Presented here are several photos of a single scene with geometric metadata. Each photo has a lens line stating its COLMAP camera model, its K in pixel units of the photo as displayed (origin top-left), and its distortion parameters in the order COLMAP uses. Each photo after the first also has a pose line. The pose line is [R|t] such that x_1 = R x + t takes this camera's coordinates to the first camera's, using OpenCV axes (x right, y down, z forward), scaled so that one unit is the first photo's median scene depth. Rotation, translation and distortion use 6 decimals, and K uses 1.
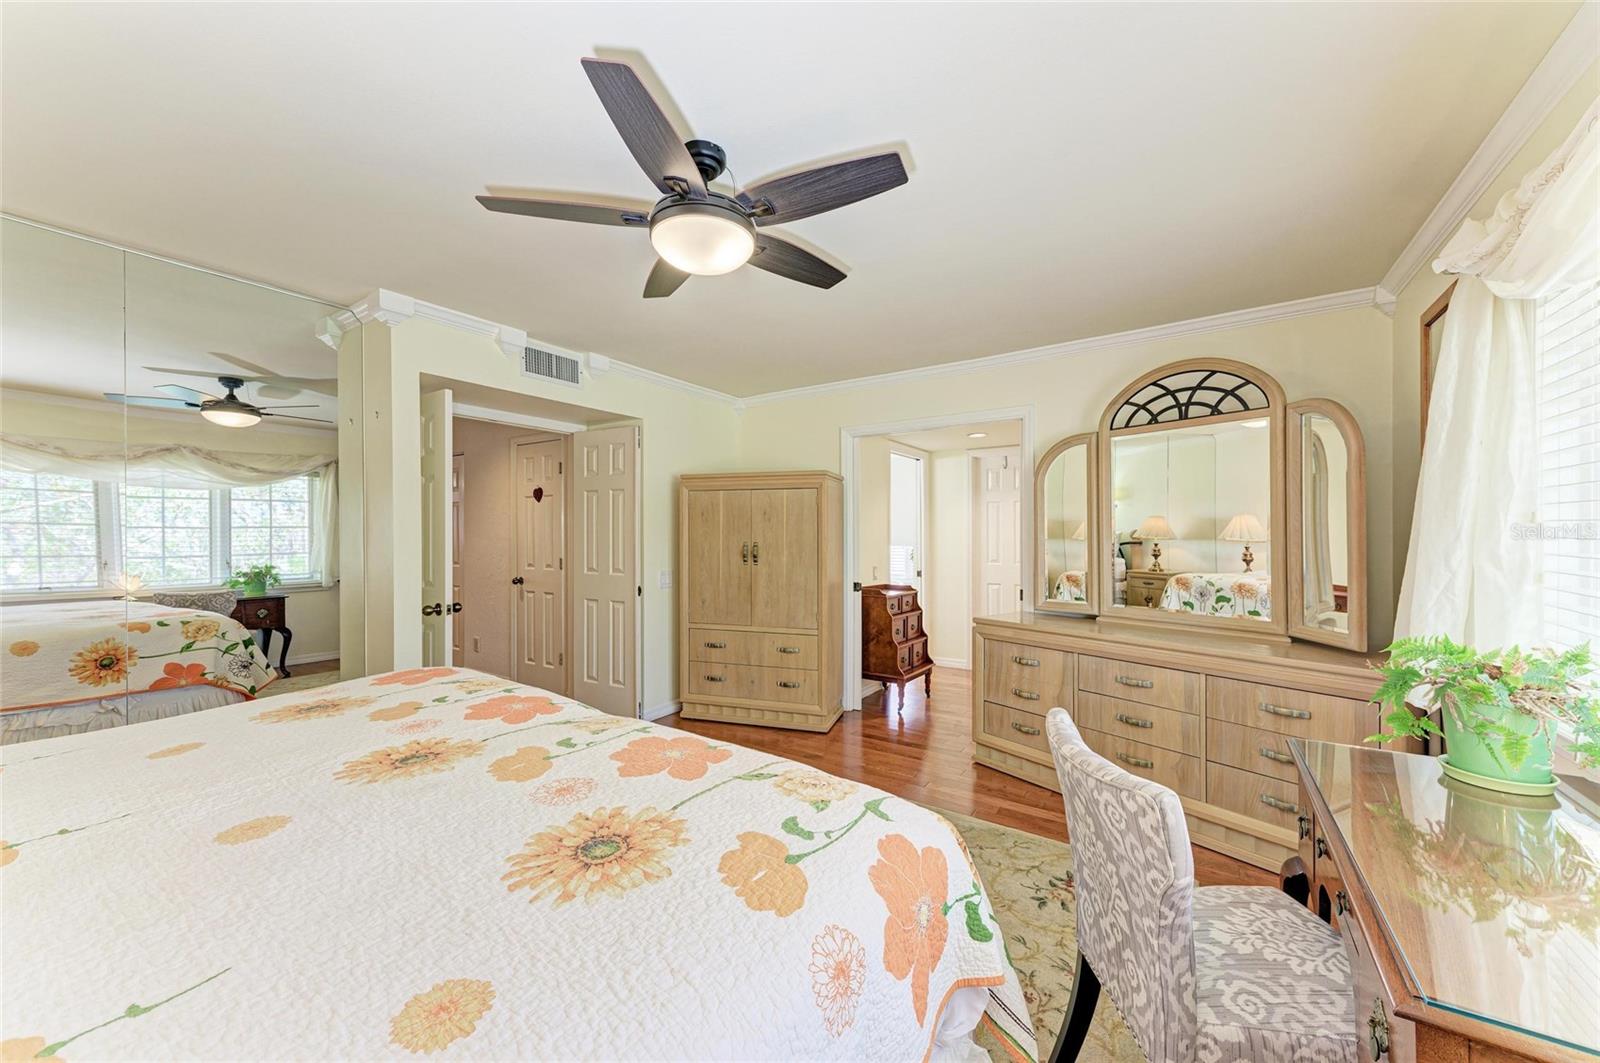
lens RADIAL K [[591.3, 0, 802.5], [0, 591.3, 532.9], [0, 0, 1]] dist [0.008130, -0.000411]
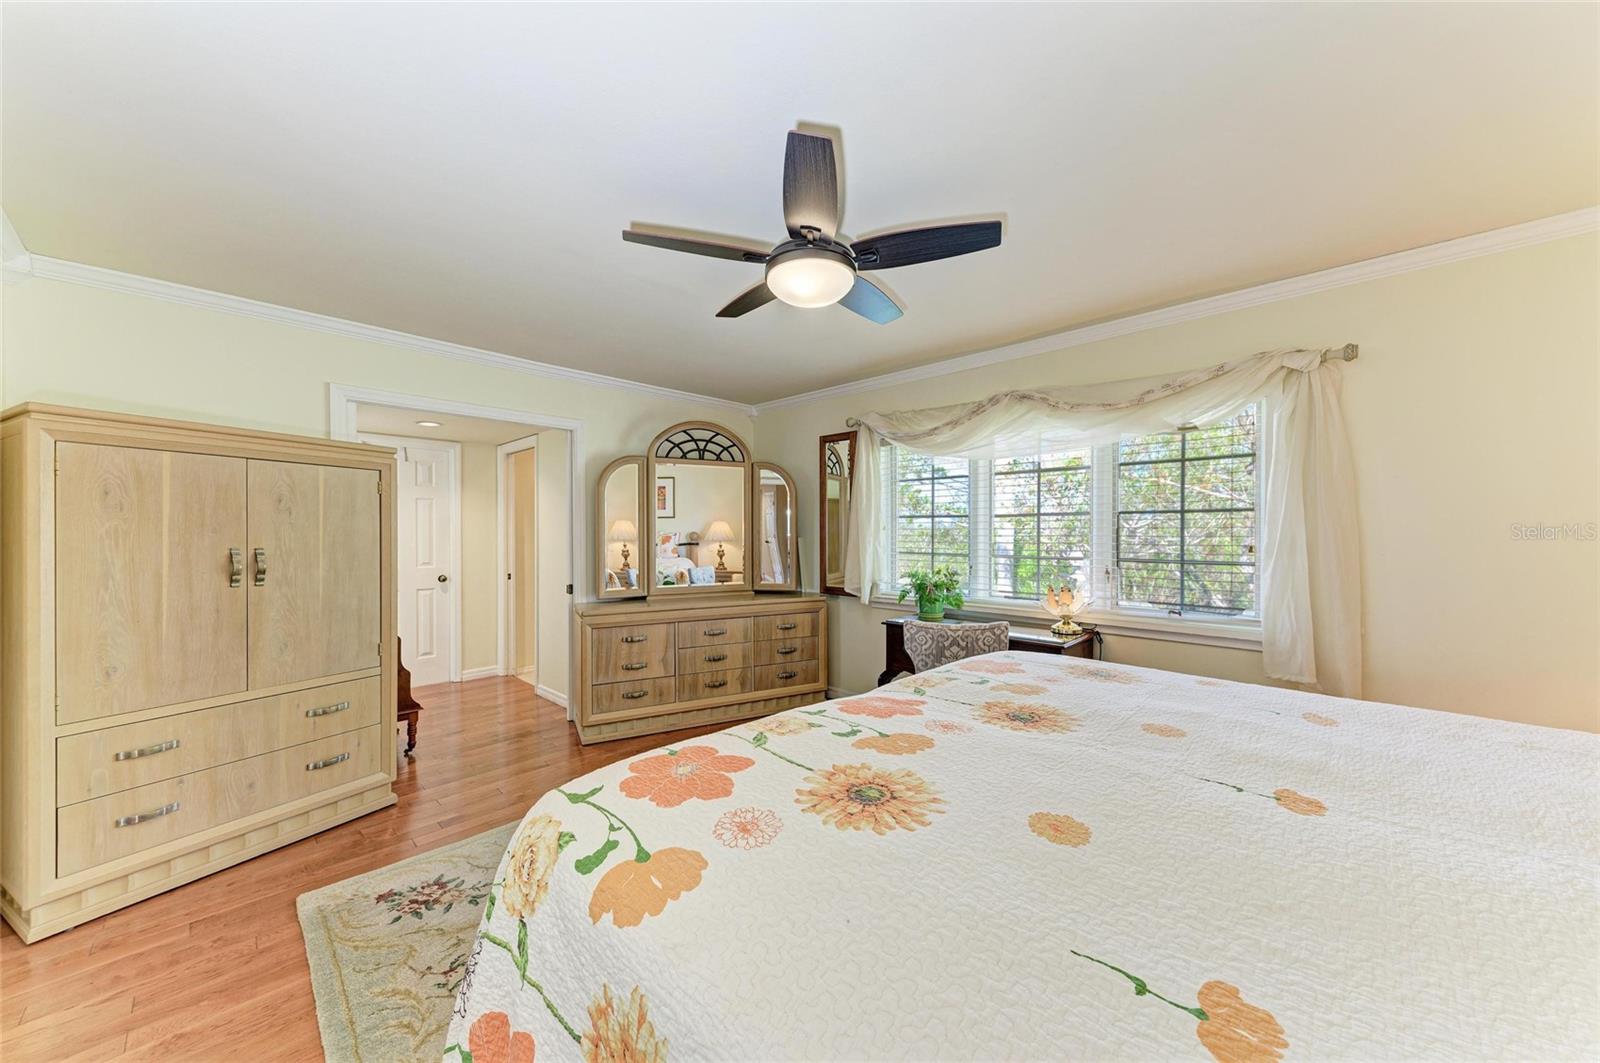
lens RADIAL K [[568.9, 0, 805.9], [0, 568.9, 533.3], [0, 0, 1]] dist [0.015533, 0.000096]
pose [[0.166168, 0.000616, 0.986097, -0.760191], [-0.002272, 0.999997, -0.000242, -0.000621], [-0.986095, -0.002200, 0.166169, 0.485191]]
